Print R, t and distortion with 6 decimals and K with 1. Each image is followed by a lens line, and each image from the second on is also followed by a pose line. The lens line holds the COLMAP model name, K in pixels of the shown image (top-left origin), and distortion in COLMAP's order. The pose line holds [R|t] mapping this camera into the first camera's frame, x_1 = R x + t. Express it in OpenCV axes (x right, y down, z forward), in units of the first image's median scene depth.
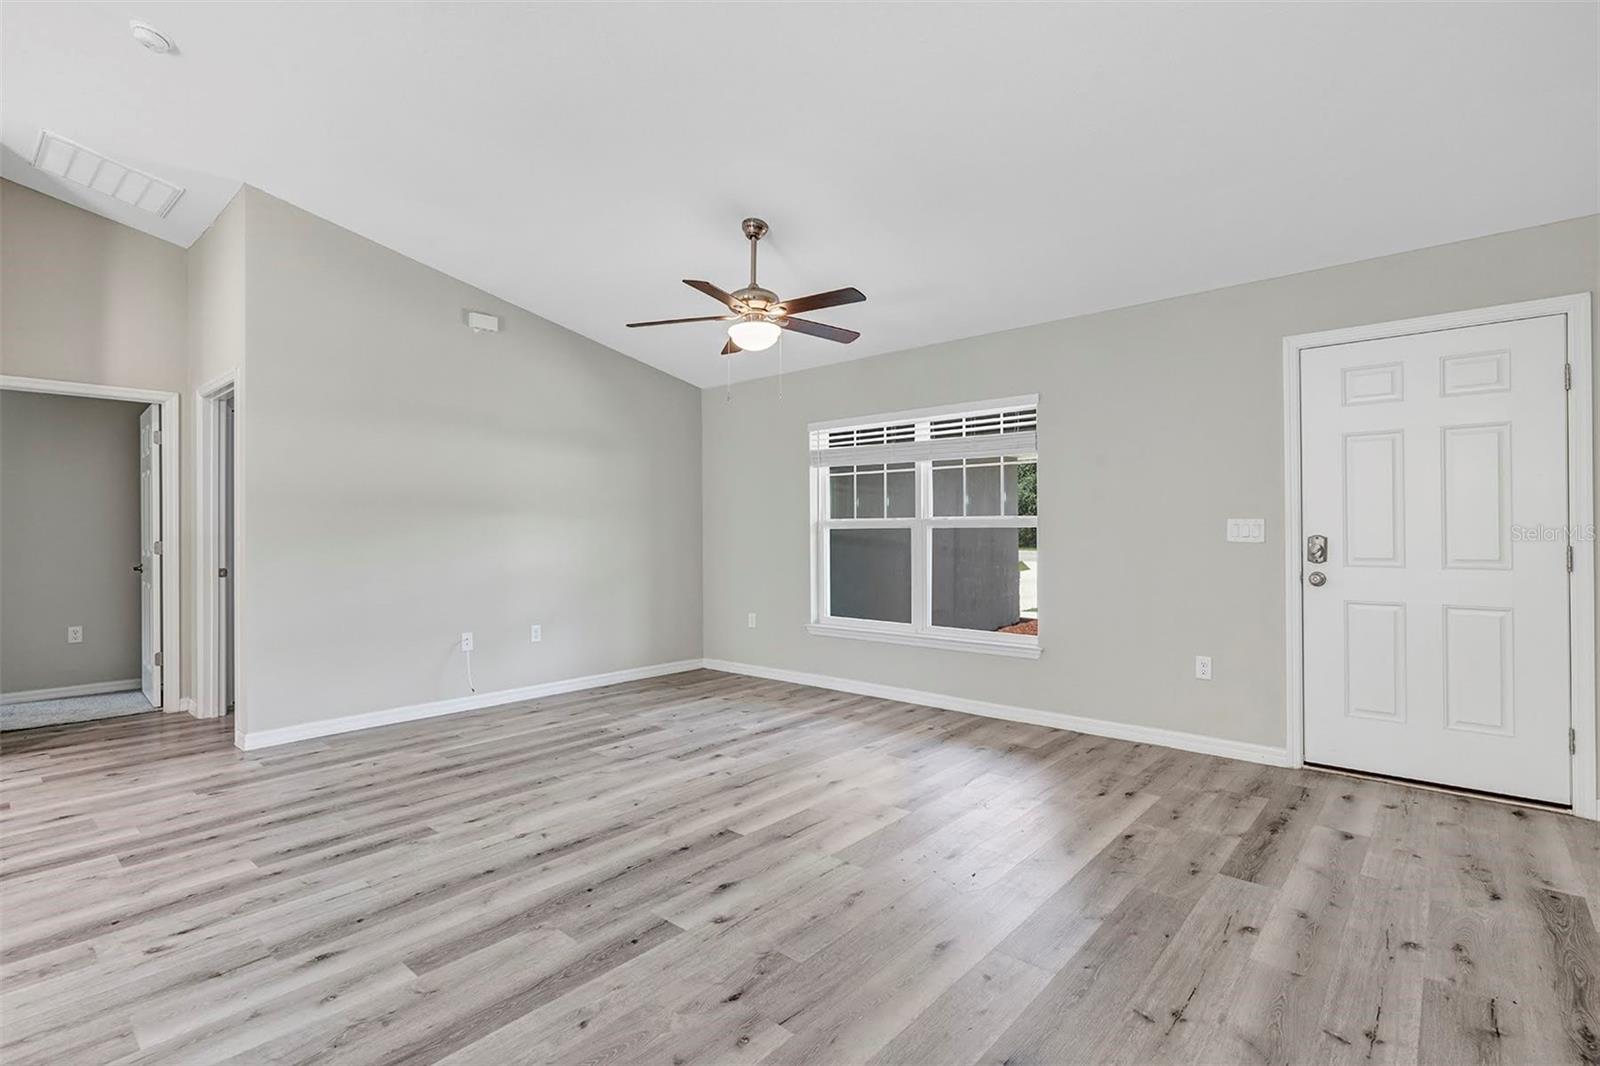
lens RADIAL K [[751.8, 0, 801.6], [0, 751.8, 529.4], [0, 0, 1]] dist [-0.001464, -0.000060]
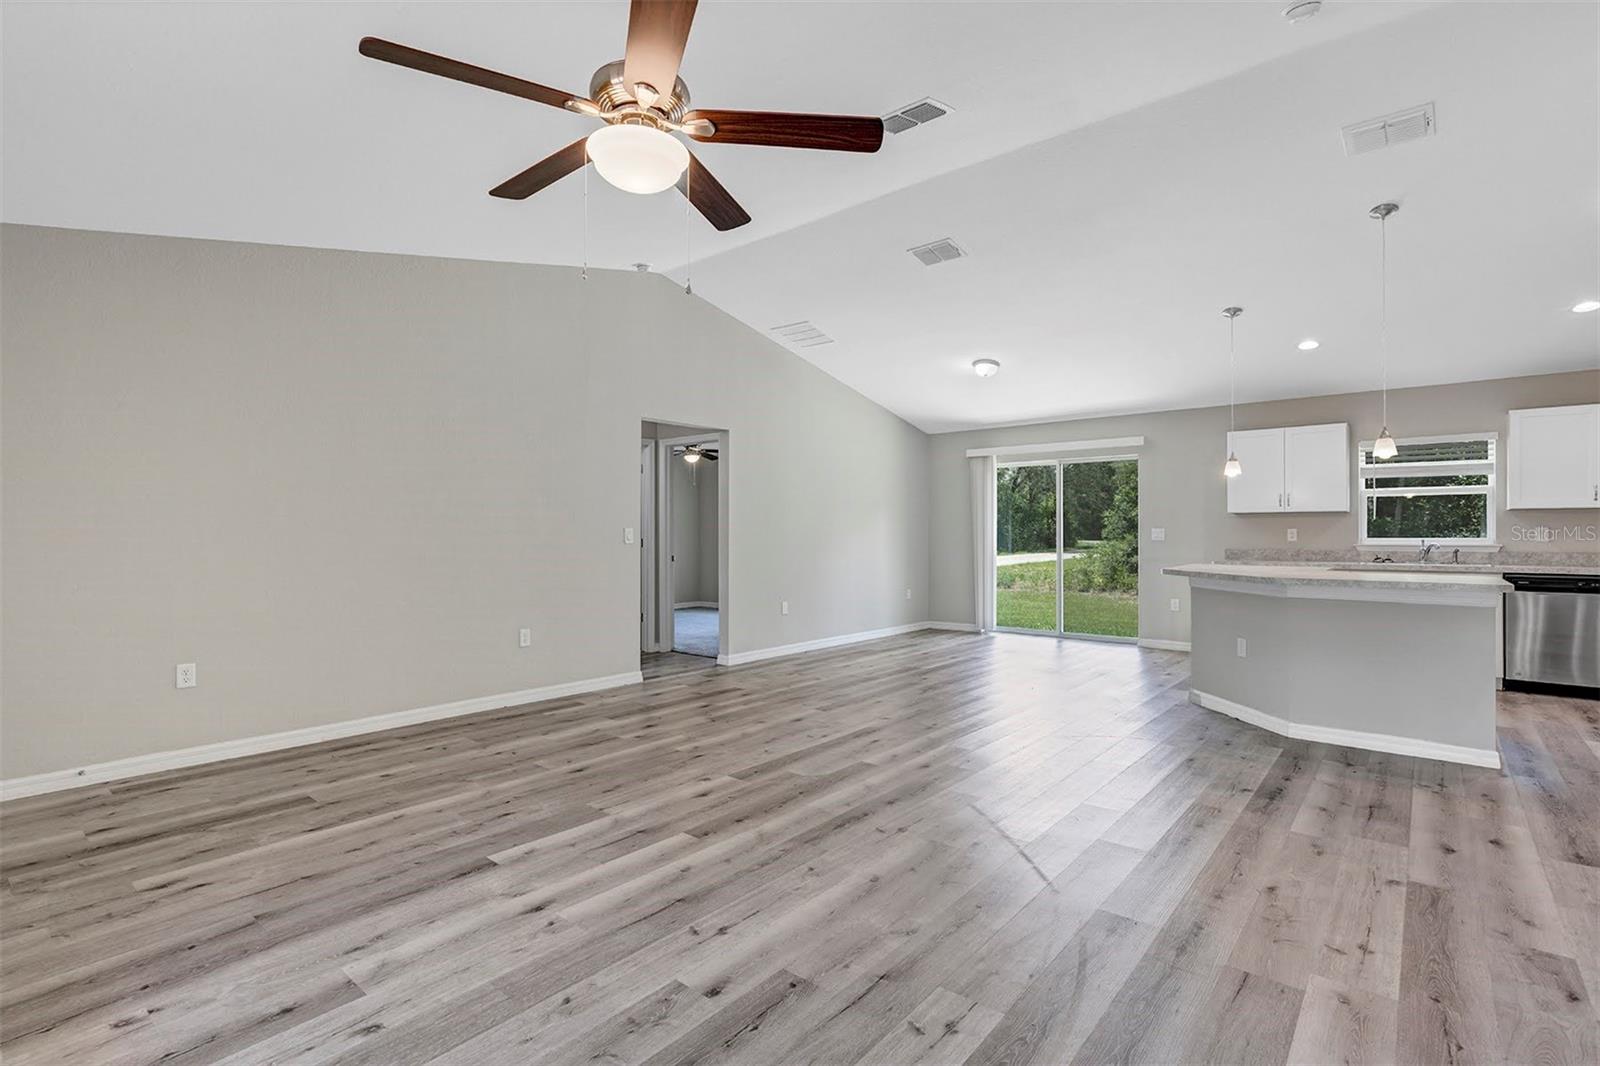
lens RADIAL K [[751.8, 0, 801.1], [0, 751.8, 533.5], [0, 0, 1]] dist [-0.001464, -0.000060]
pose [[-0.999715, 0.006974, -0.022851, -0.221461], [0.007022, 0.999973, -0.002015, 0.006440], [0.022836, -0.002175, -0.999737, 2.075541]]
